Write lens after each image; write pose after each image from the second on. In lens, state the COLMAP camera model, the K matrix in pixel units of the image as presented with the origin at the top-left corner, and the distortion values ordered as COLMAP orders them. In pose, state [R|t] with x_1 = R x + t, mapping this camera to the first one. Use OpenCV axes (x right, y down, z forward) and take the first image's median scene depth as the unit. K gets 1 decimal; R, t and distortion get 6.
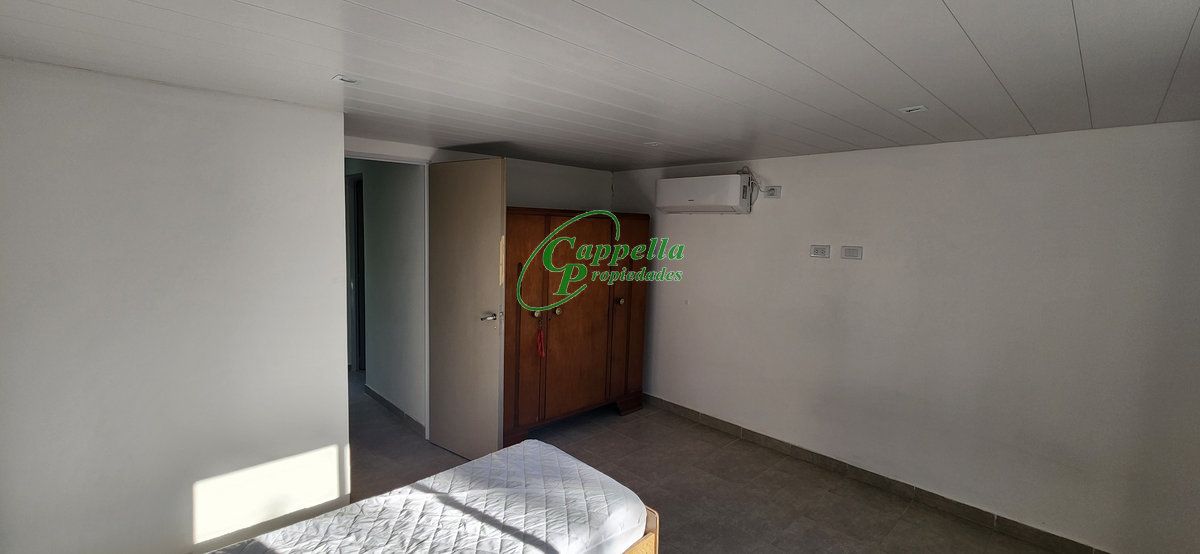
lens RADIAL K [[491.8, 0, 596.4], [0, 491.8, 264.5], [0, 0, 1]] dist [0.000030, 0.000005]
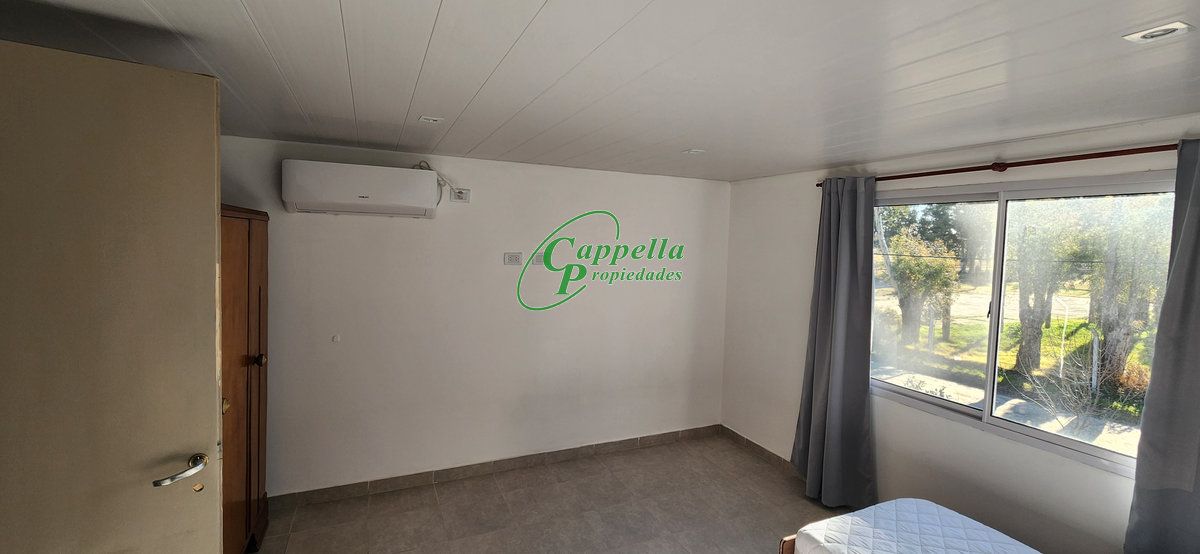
lens RADIAL K [[491.8, 0, 596.4], [0, 491.8, 264.5], [0, 0, 1]] dist [0.000030, 0.000005]
pose [[0.330518, -0.063607, 0.941654, -0.414980], [0.055927, 0.997293, 0.047735, -0.050830], [-0.942141, 0.036887, 0.333181, 0.477805]]
